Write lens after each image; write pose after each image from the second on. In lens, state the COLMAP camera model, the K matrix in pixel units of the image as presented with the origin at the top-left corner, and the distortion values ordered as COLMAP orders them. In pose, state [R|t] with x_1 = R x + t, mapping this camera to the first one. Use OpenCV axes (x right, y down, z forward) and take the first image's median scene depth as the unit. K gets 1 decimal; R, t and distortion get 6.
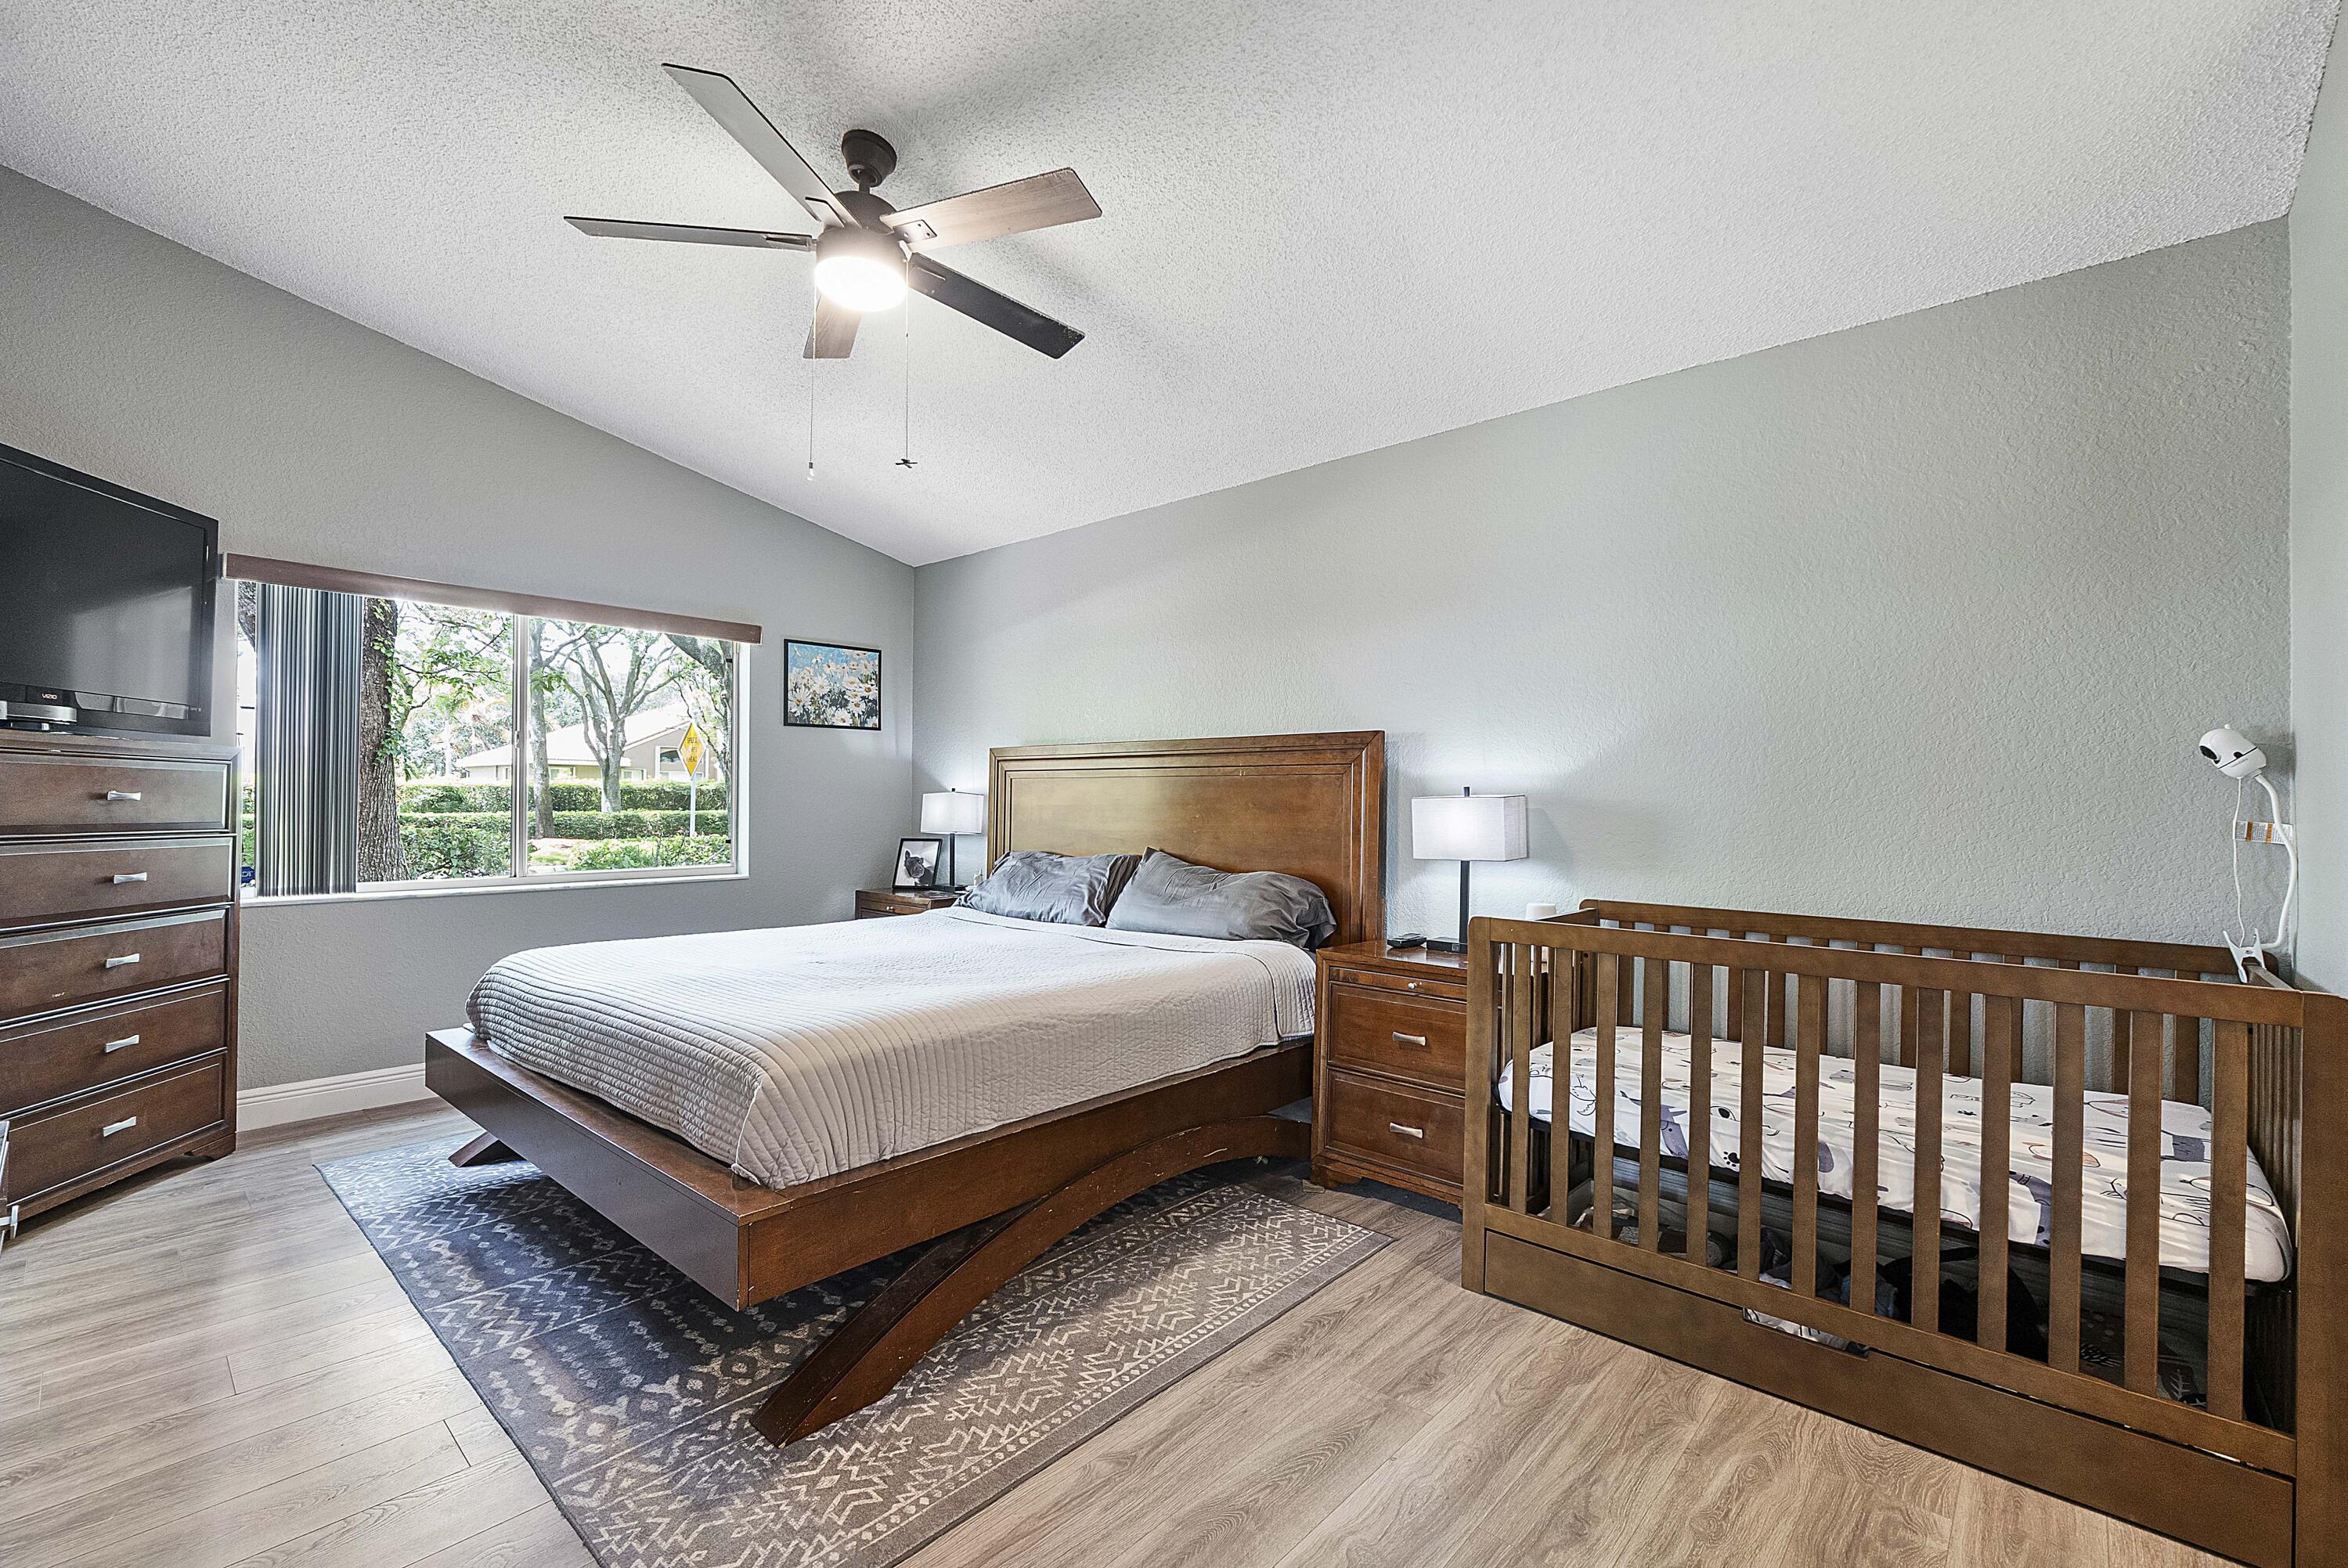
lens RADIAL K [[1018.3, 0, 1174.5], [0, 1018.3, 798.8], [0, 0, 1]] dist [-0.000576, -0.000009]
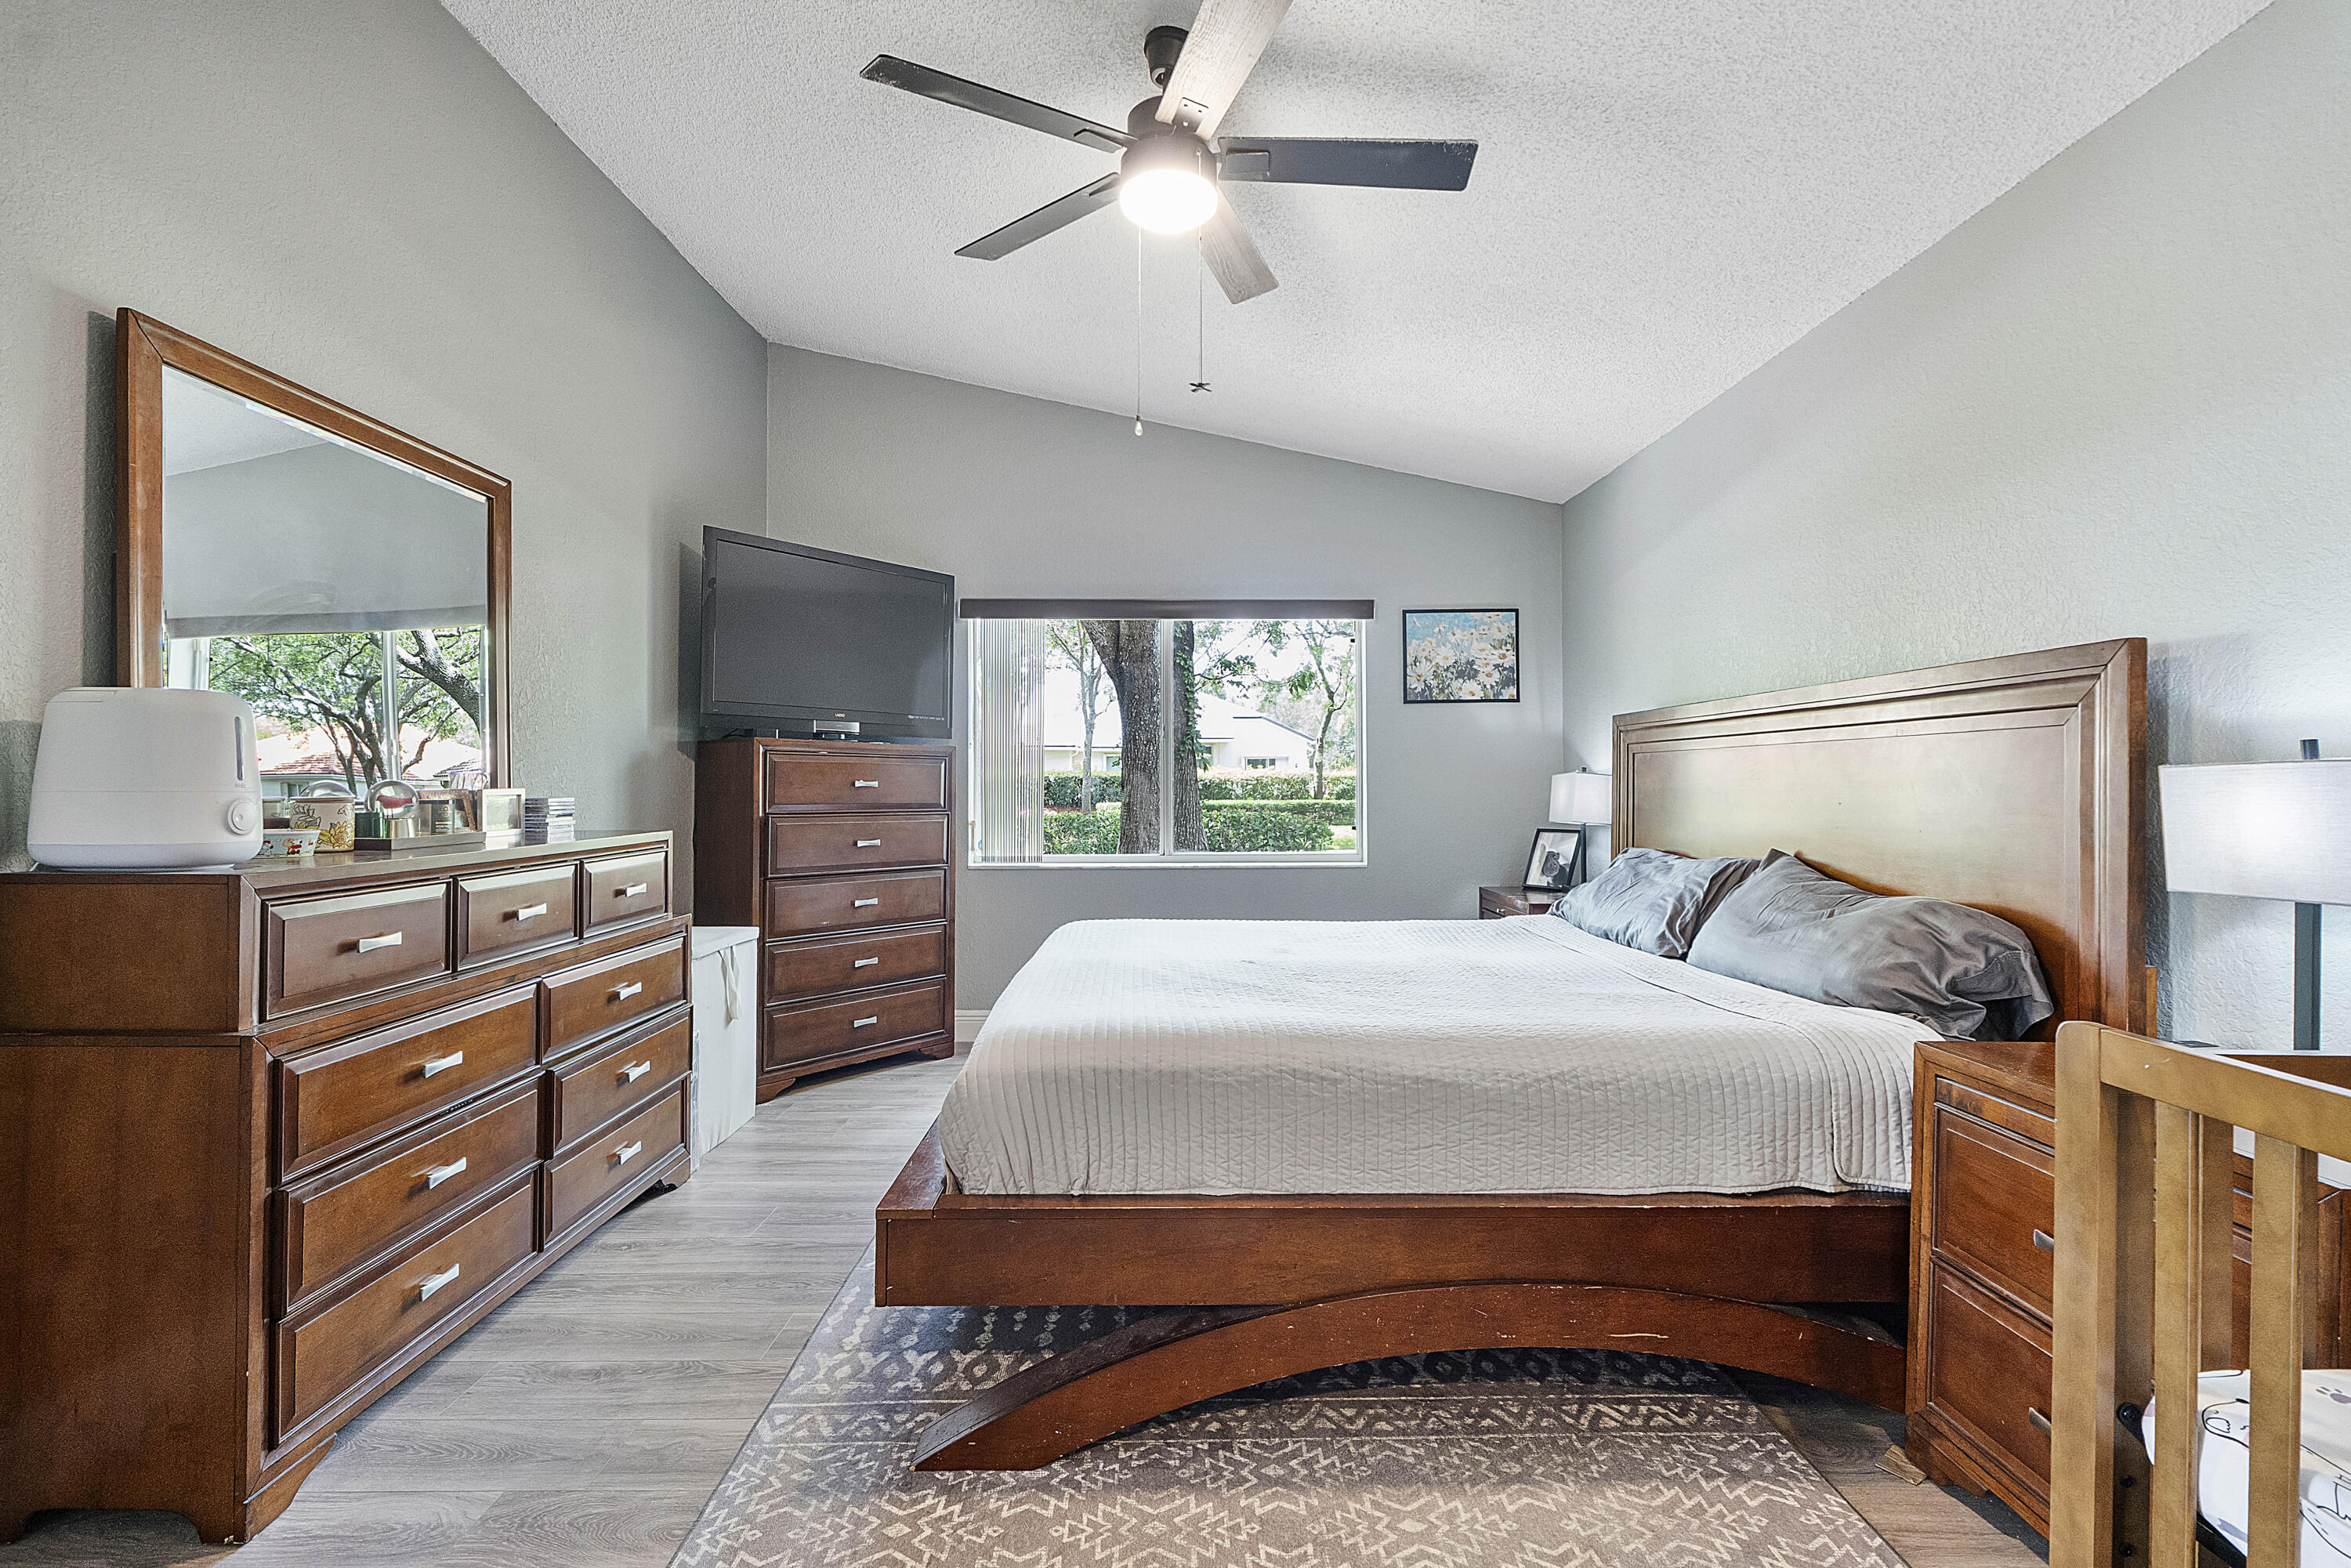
lens RADIAL K [[1068.4, 0, 1181.3], [0, 1068.4, 774.3], [0, 0, 1]] dist [0.000750, -0.000253]
pose [[0.670562, -0.015478, -0.741692, 0.304258], [0.007007, 0.999870, -0.014531, 0.007256], [0.741820, 0.004546, 0.670583, 0.304468]]
